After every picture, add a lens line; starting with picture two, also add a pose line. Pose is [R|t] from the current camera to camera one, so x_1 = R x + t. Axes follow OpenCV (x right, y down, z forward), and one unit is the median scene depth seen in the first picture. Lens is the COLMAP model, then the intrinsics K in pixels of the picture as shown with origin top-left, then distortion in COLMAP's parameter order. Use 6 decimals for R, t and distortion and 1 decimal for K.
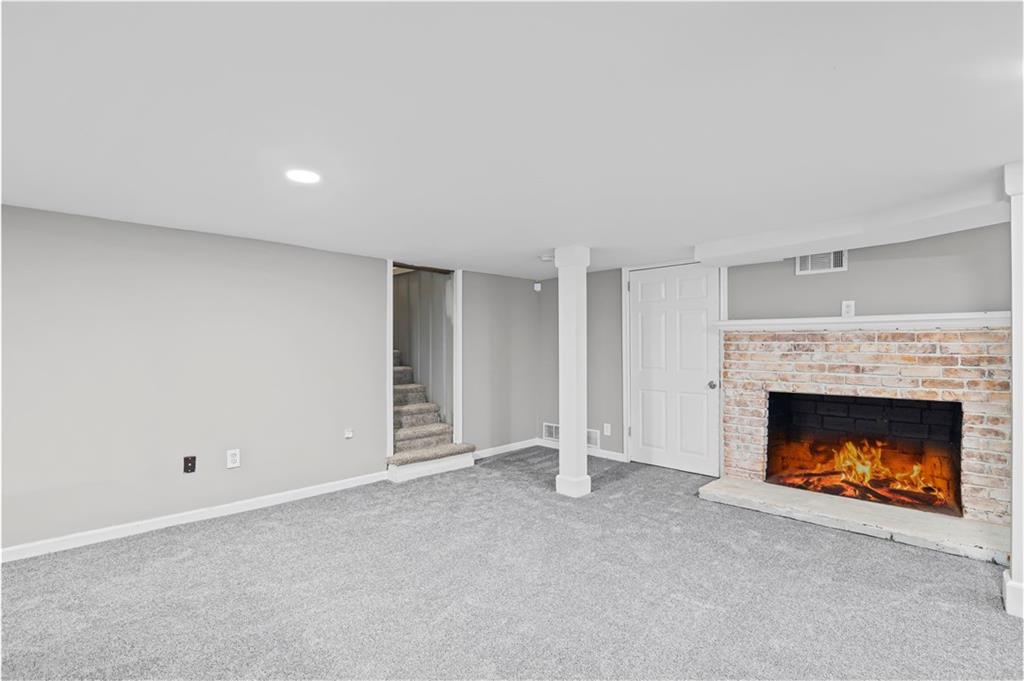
lens RADIAL K [[422.3, 0, 428.4], [0, 422.3, 348.3], [0, 0, 1]] dist [-0.001189, -0.000833]
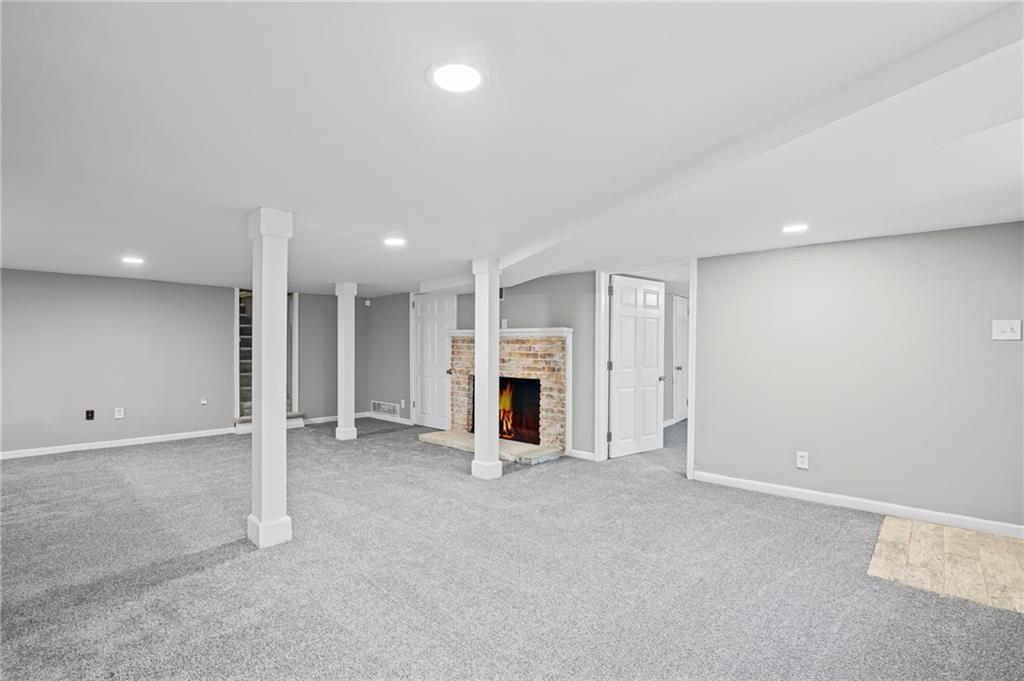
lens RADIAL K [[510.1, 0, 514.6], [0, 510.1, 342.2], [0, 0, 1]] dist [-0.015112, 0.000205]
pose [[0.999123, 0.008992, 0.040896, 0.894732], [-0.008463, 0.999879, -0.013081, 0.002790], [-0.041009, 0.012723, 0.999078, -0.921815]]
